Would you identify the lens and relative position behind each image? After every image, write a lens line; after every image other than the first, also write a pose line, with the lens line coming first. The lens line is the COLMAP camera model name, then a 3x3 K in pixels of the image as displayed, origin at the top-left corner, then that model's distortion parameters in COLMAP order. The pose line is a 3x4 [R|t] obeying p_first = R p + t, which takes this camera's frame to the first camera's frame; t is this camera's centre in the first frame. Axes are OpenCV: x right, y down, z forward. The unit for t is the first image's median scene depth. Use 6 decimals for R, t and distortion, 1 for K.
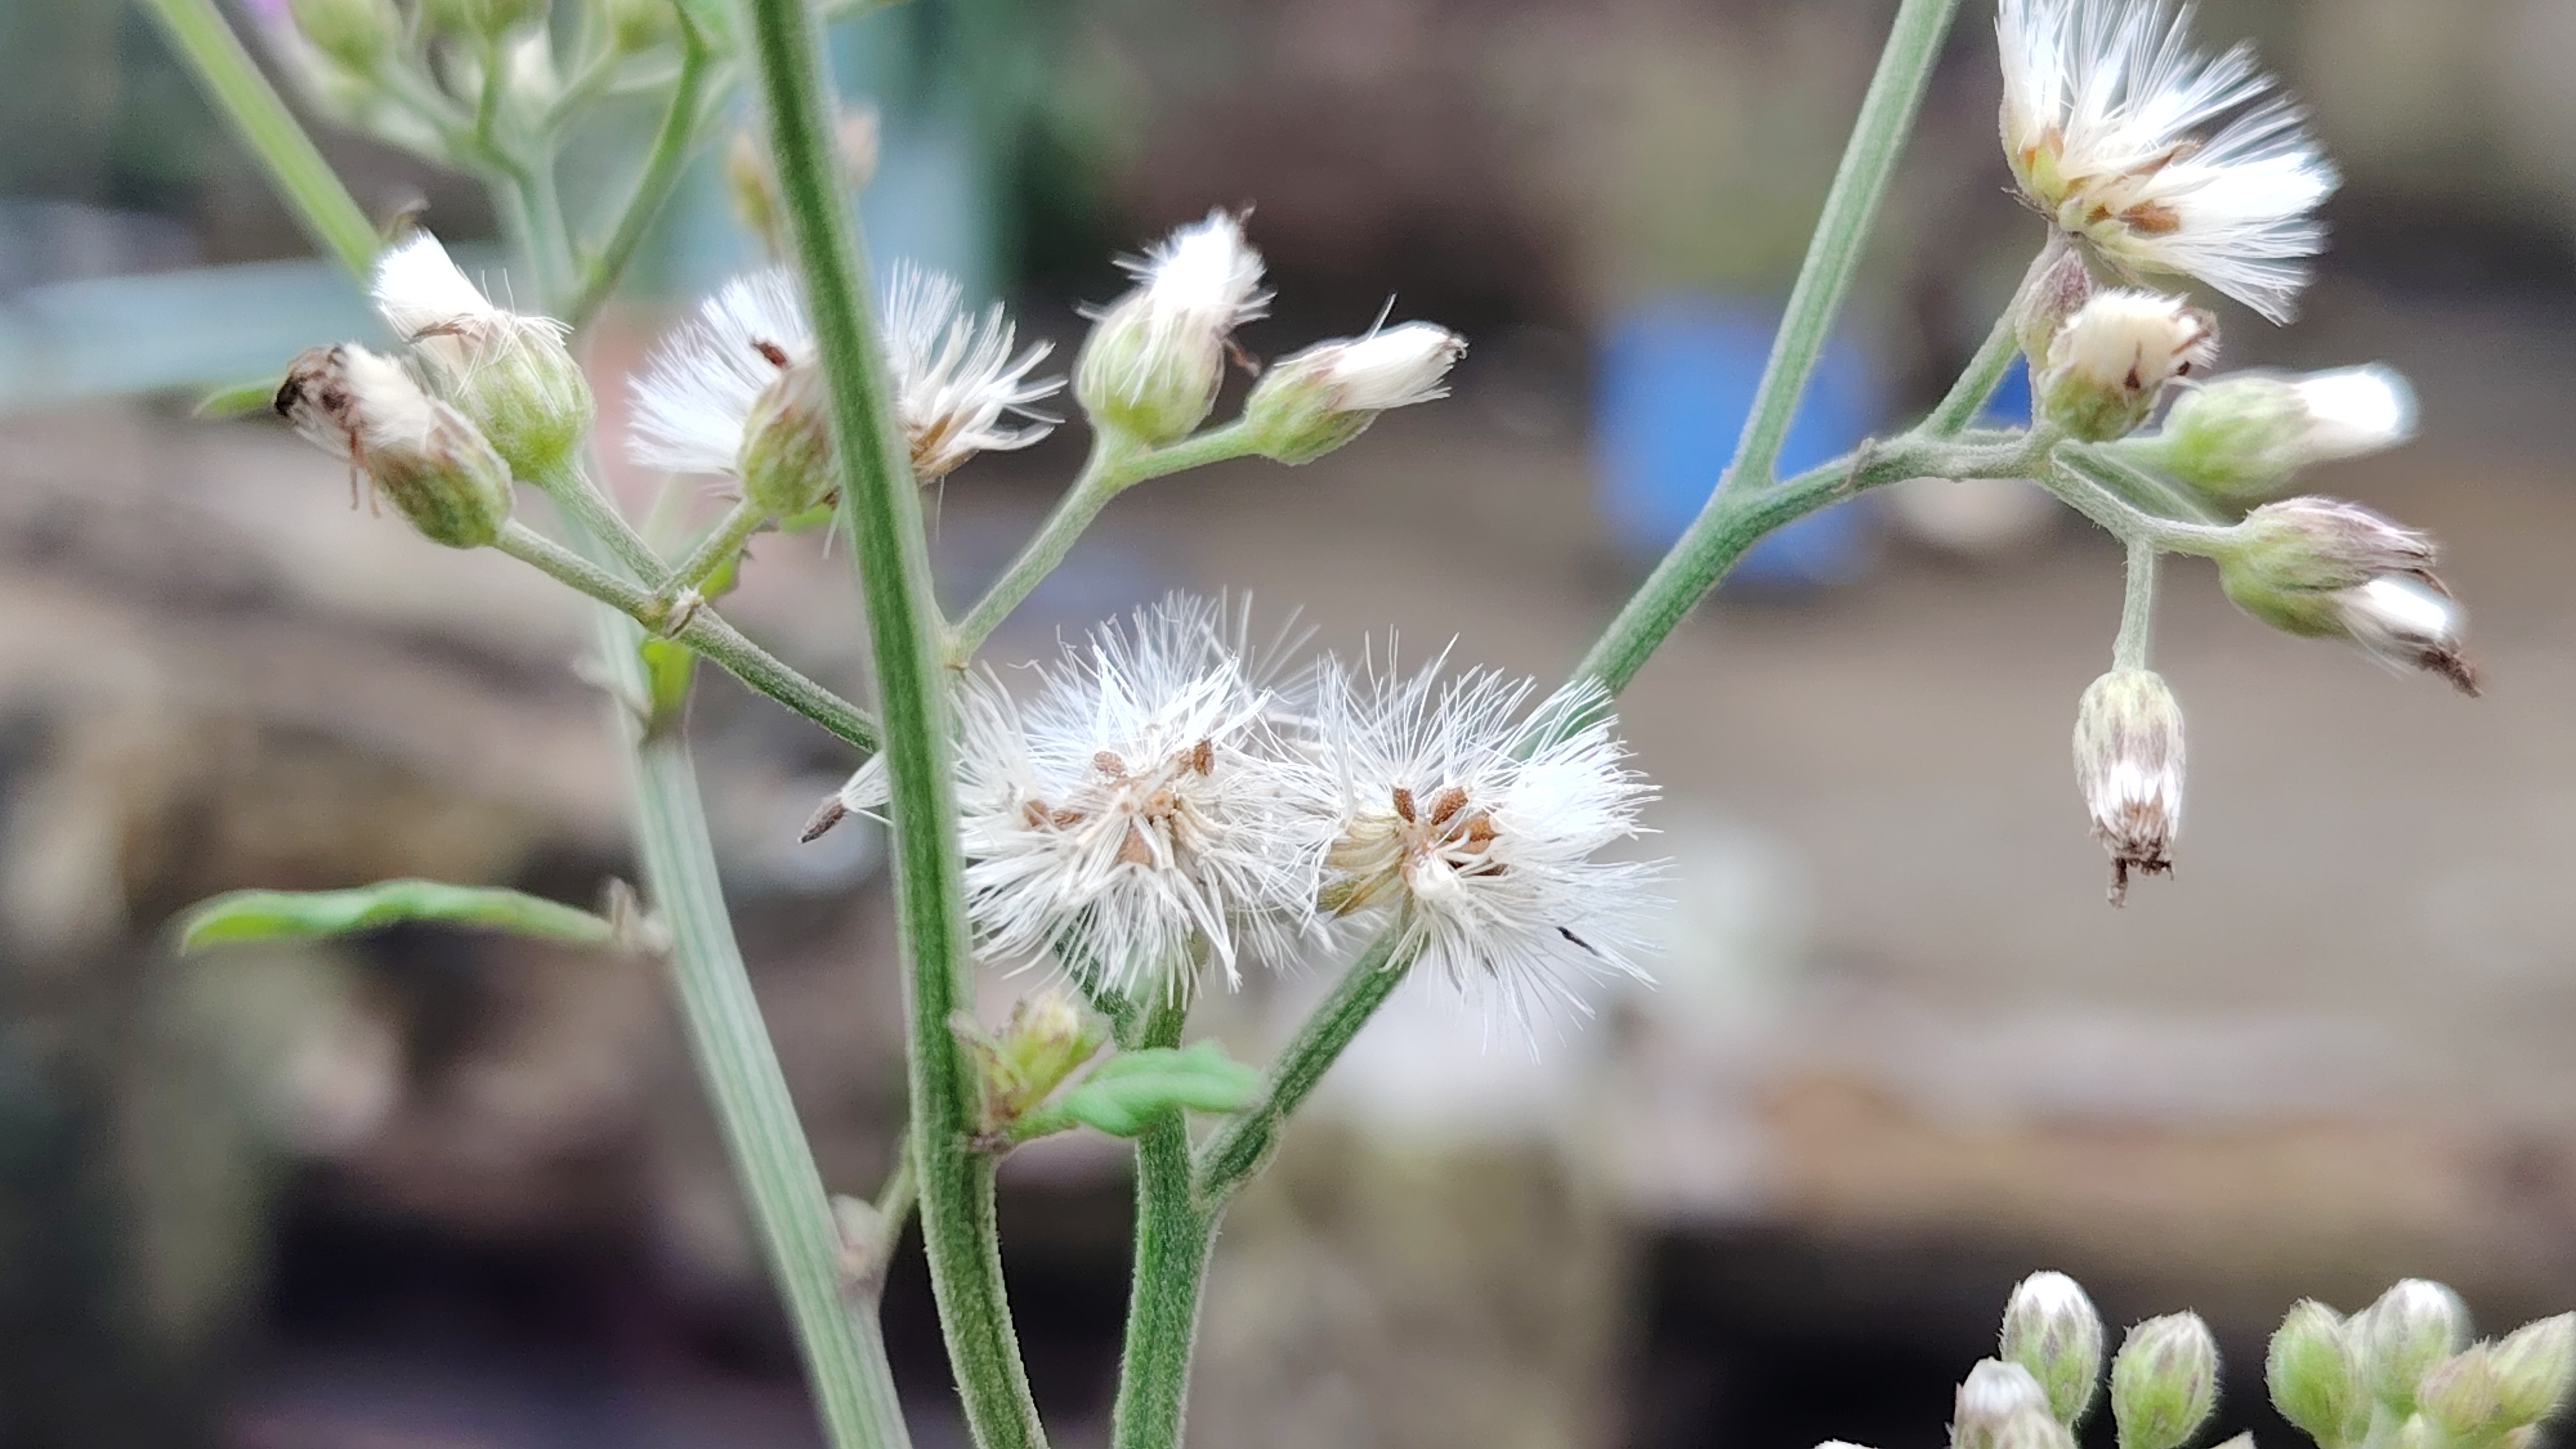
lens RADIAL K [[3781.4, 0, 1288.0], [0, 3781.4, 724.5], [0, 0, 1]] dist [0.139056, -0.029498]
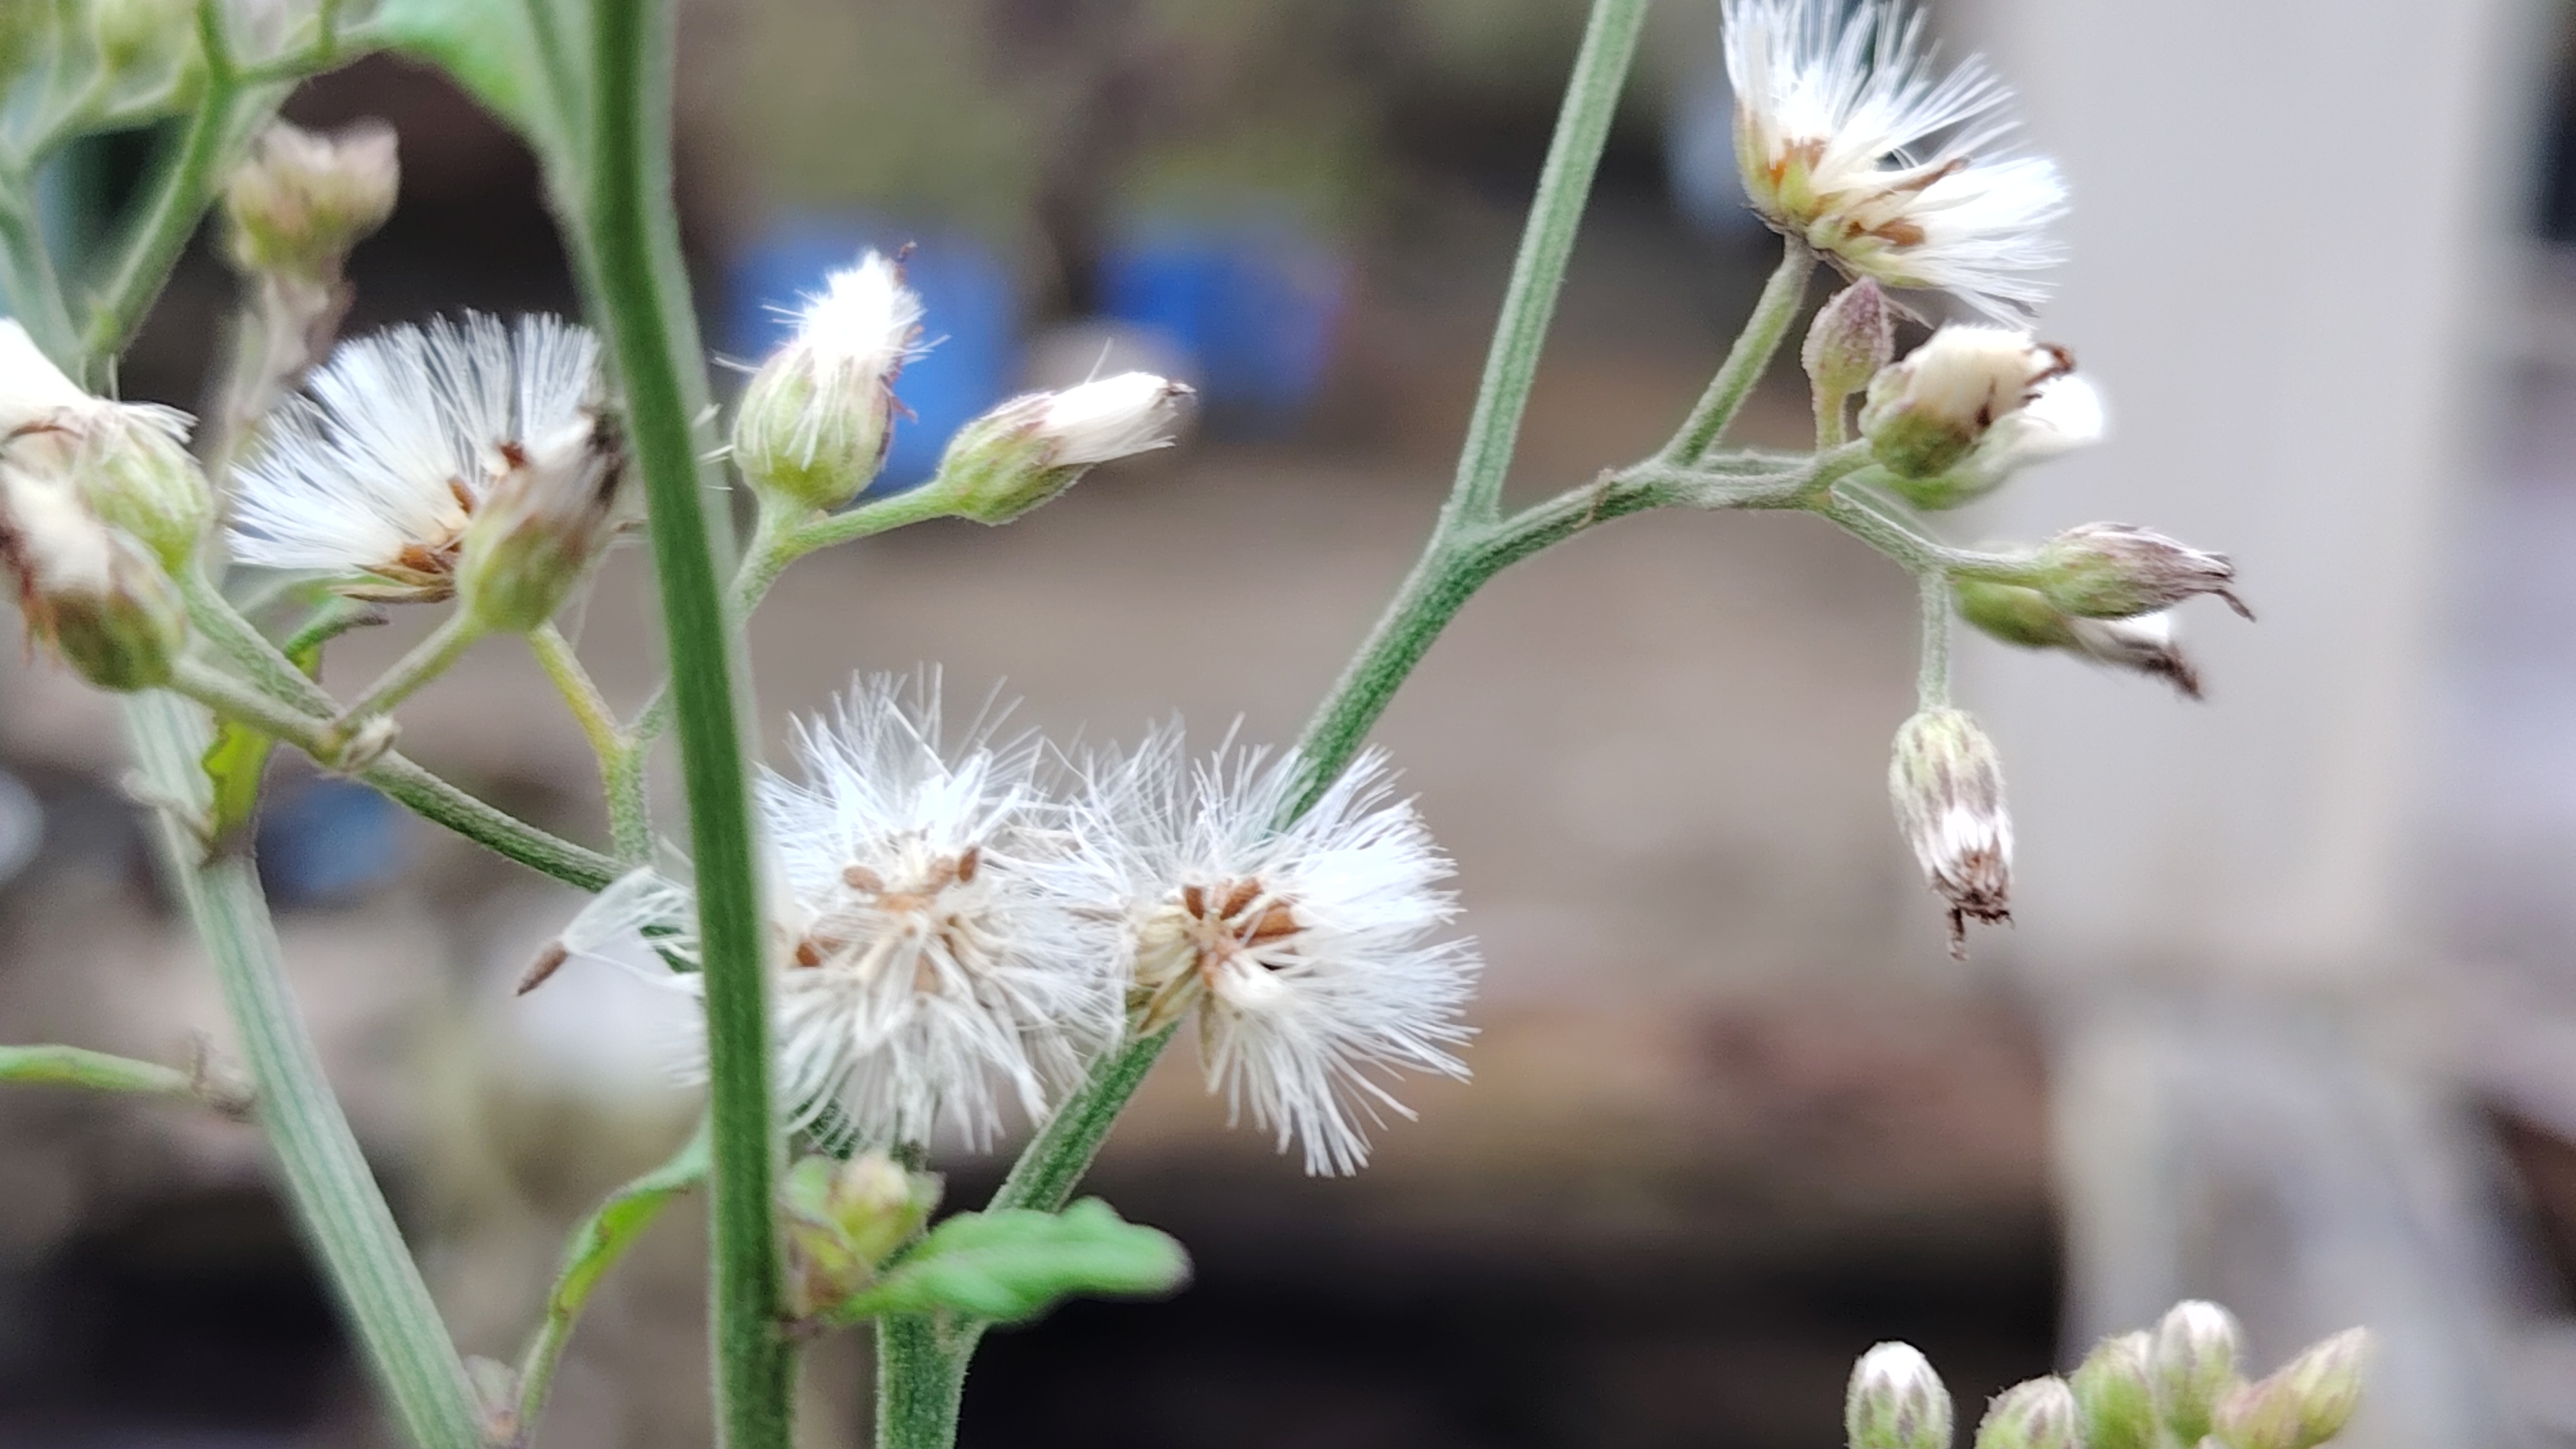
lens RADIAL K [[3836.2, 0, 1294.9], [0, 3836.2, 677.8], [0, 0, 1]] dist [0.097697, -0.033612]
pose [[0.974804, -0.060885, 0.214591, -0.139083], [0.059627, 0.998144, 0.012336, -0.042172], [-0.214944, 0.000771, 0.976626, 0.086936]]
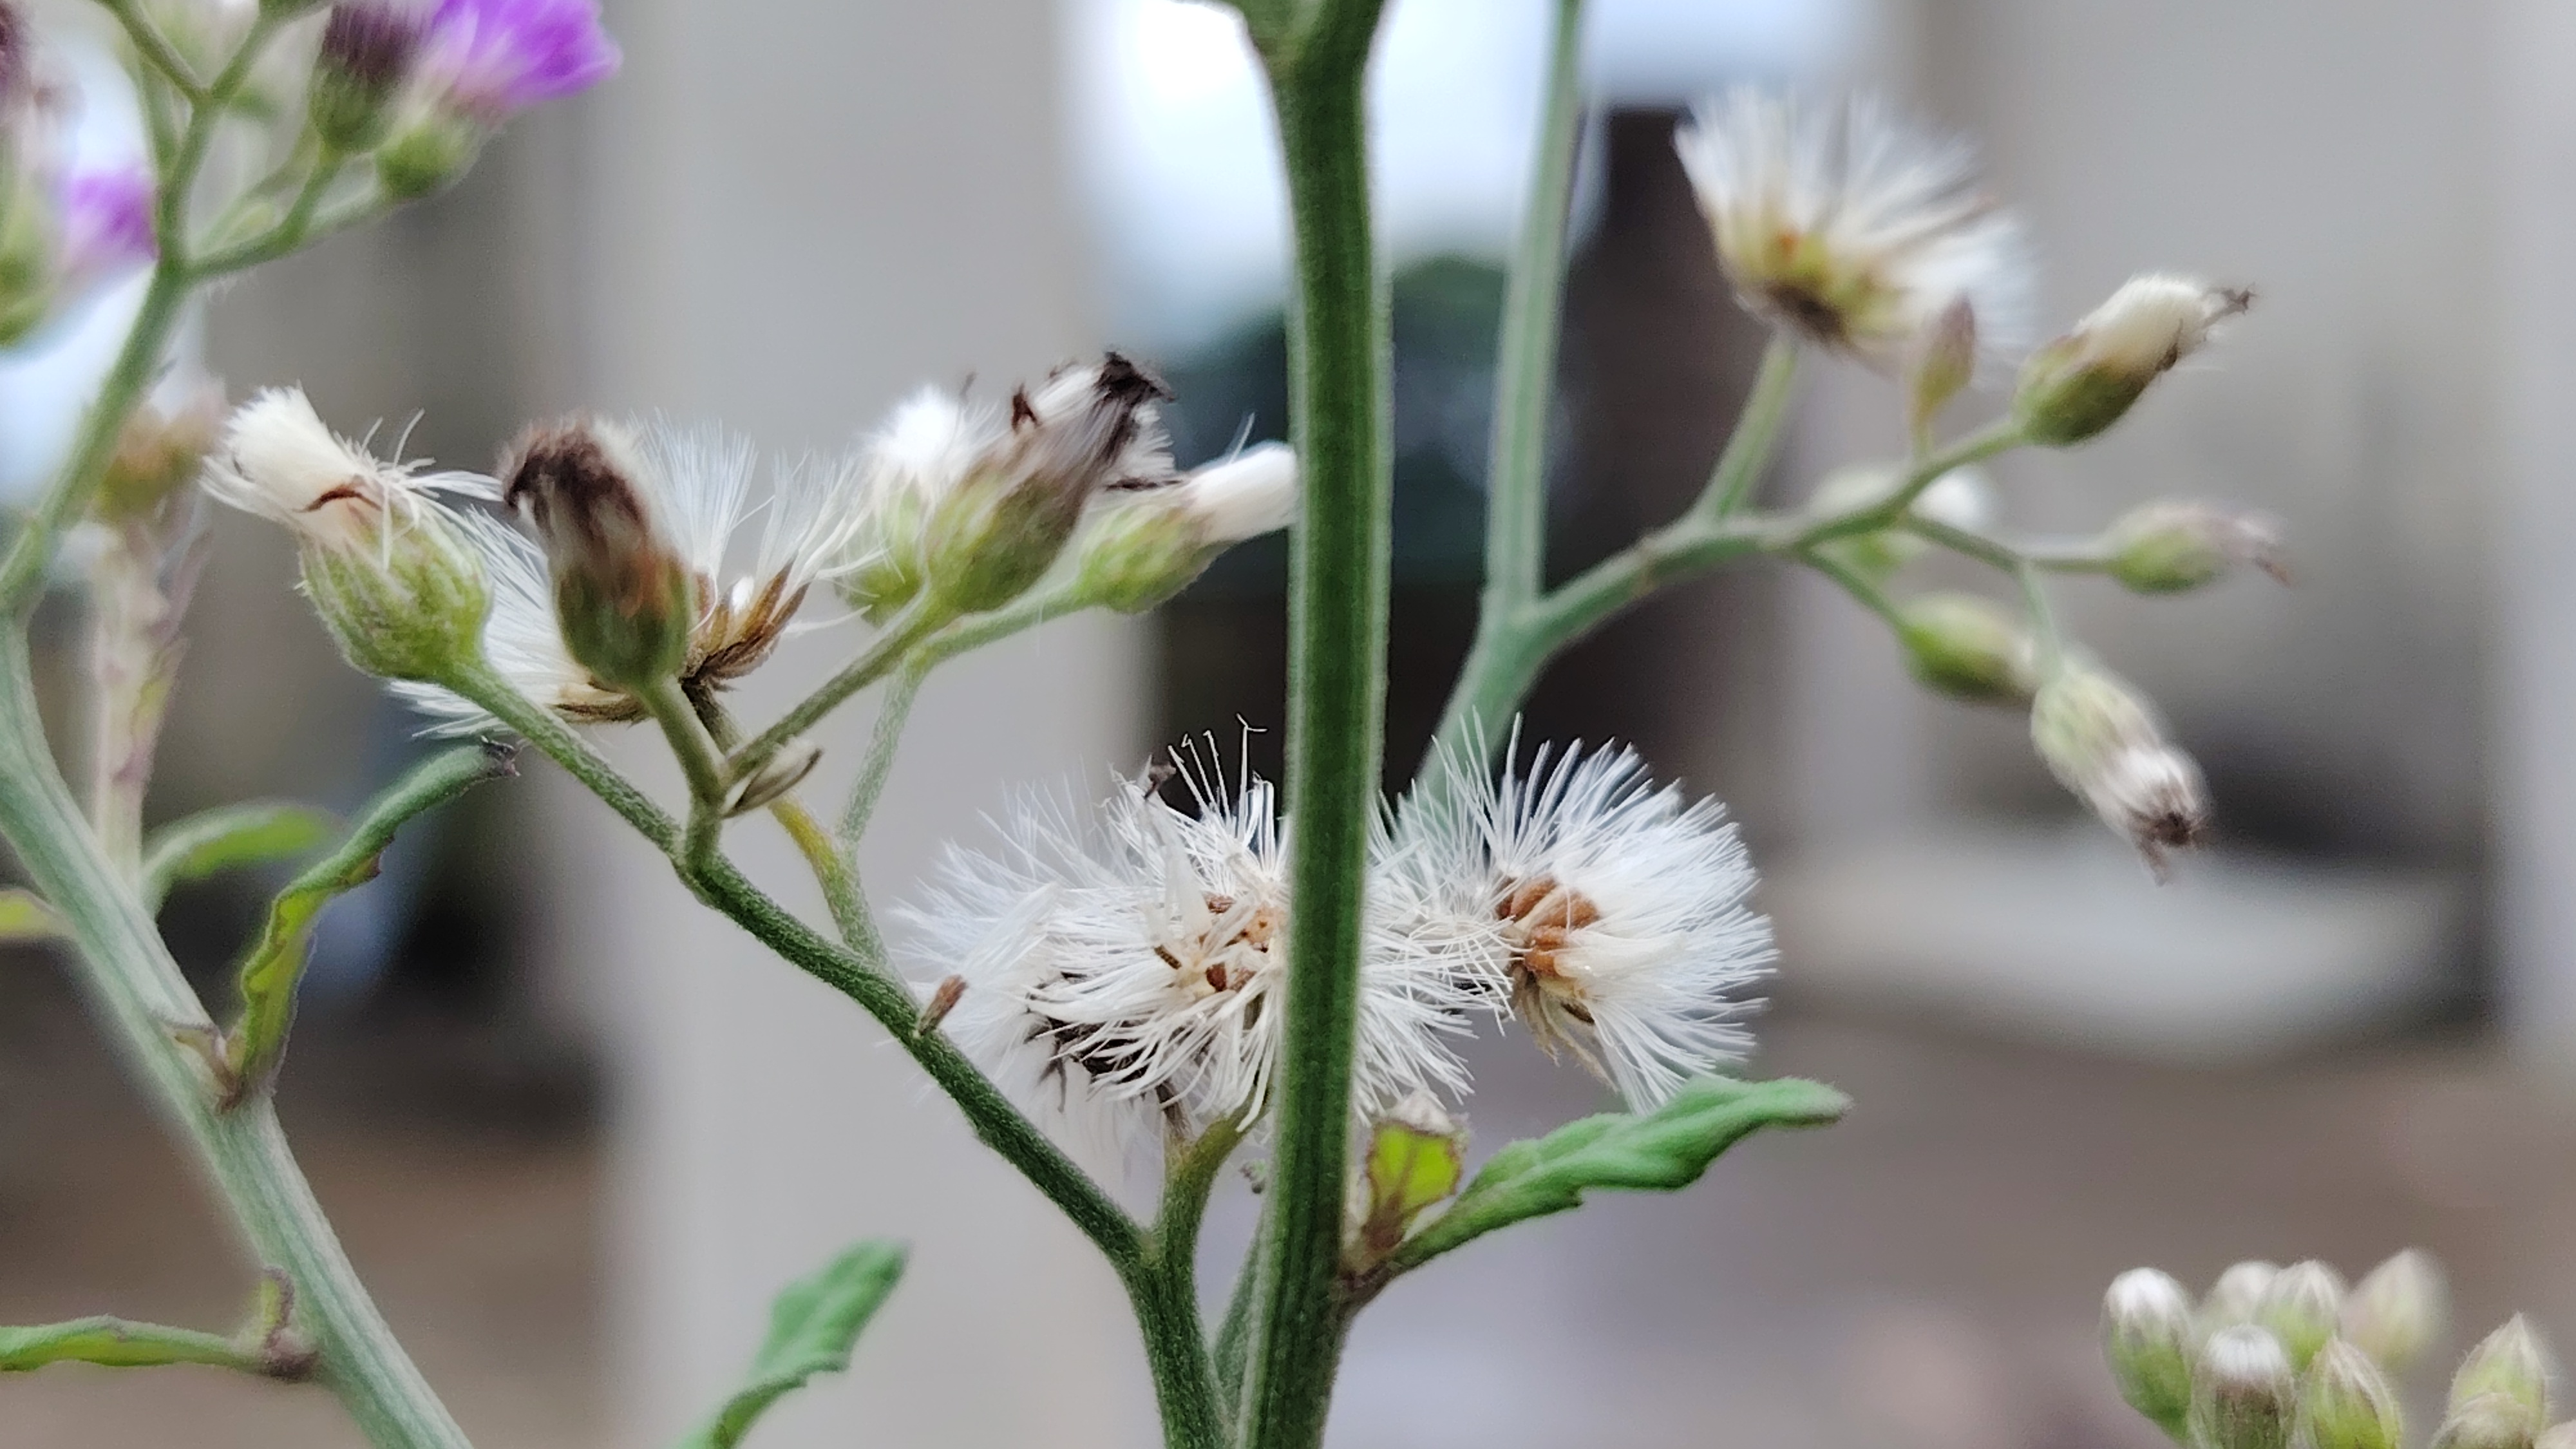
lens RADIAL K [[3781.4, 0, 1288.0], [0, 3781.4, 724.5], [0, 0, 1]] dist [0.139056, -0.029498]
pose [[0.827105, -0.095496, 0.553875, -0.515730], [0.190728, 0.974674, -0.116766, 0.076645], [-0.528697, 0.202217, 0.824371, 0.246566]]
